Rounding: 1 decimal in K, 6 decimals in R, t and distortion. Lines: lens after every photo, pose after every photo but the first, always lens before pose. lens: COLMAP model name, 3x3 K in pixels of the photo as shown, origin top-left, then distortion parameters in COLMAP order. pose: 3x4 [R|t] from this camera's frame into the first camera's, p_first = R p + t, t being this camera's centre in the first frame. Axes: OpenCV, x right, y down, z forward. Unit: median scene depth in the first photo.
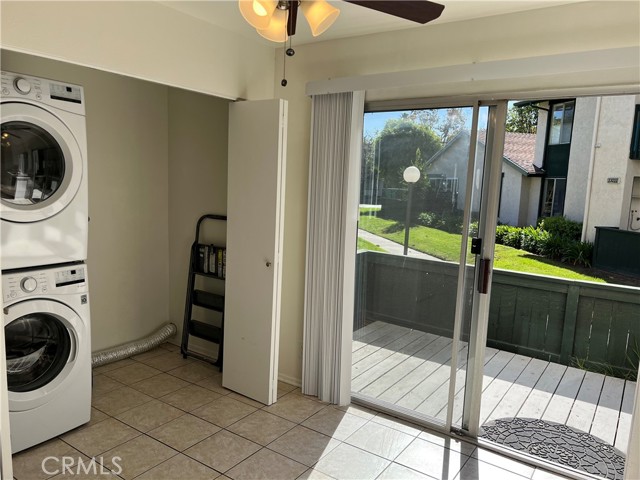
lens RADIAL K [[489.2, 0, 320.0], [0, 489.2, 240.0], [0, 0, 1]] dist [0.035122, -0.001642]
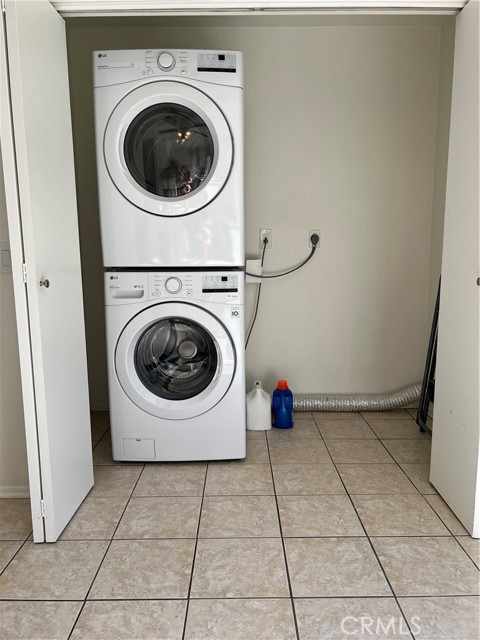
lens RADIAL K [[489.2, 0, 240.0], [0, 489.2, 320.0], [0, 0, 1]] dist [0.035122, -0.001642]
pose [[0.577361, 0.069406, -0.813533, 0.216893], [-0.070923, 0.996878, 0.034714, 0.105486], [0.813403, 0.037656, 0.580481, 0.529337]]
